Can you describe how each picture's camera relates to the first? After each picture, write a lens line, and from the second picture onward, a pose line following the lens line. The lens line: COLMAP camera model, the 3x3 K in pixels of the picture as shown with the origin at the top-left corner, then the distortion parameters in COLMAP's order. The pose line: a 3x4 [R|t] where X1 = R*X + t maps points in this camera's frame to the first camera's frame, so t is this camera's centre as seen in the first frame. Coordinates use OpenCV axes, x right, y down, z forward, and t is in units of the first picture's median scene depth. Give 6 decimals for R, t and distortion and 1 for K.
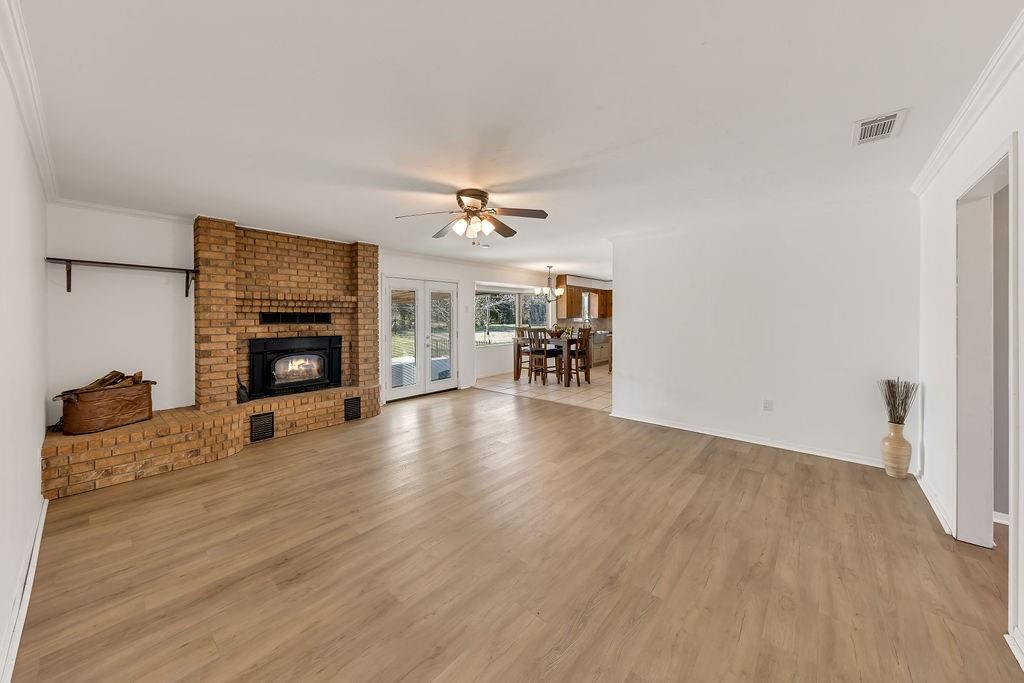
lens RADIAL K [[365.4, 0, 521.0], [0, 365.4, 319.0], [0, 0, 1]] dist [0.021001, -0.006749]
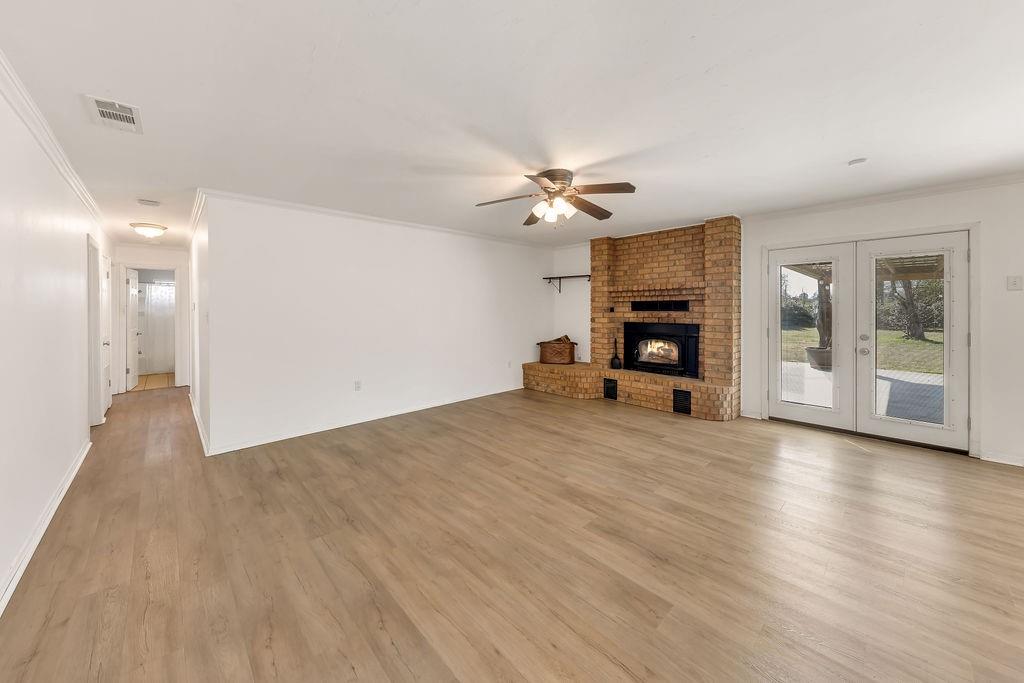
lens RADIAL K [[375.2, 0, 498.3], [0, 375.2, 310.7], [0, 0, 1]] dist [-0.001349, -0.000256]
pose [[-0.156977, 0.011651, -0.987534, 0.620277], [0.002972, 0.999931, 0.011325, -0.002397], [0.987598, -0.001158, -0.157000, 0.749726]]
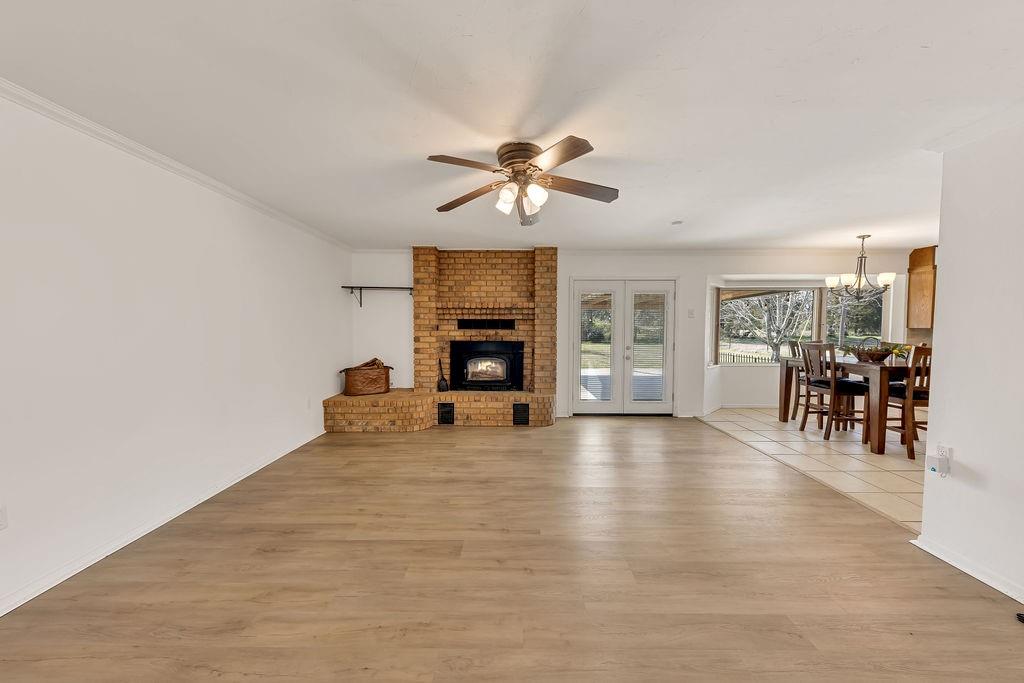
lens RADIAL K [[356.3, 0, 512.0], [0, 356.3, 341.5], [0, 0, 1]] dist [0.001235, 0.000014]
pose [[0.632891, 0.041307, -0.773139, 0.303674], [-0.008872, 0.998897, 0.046106, -0.000550], [0.774190, -0.022321, 0.632559, 0.398152]]
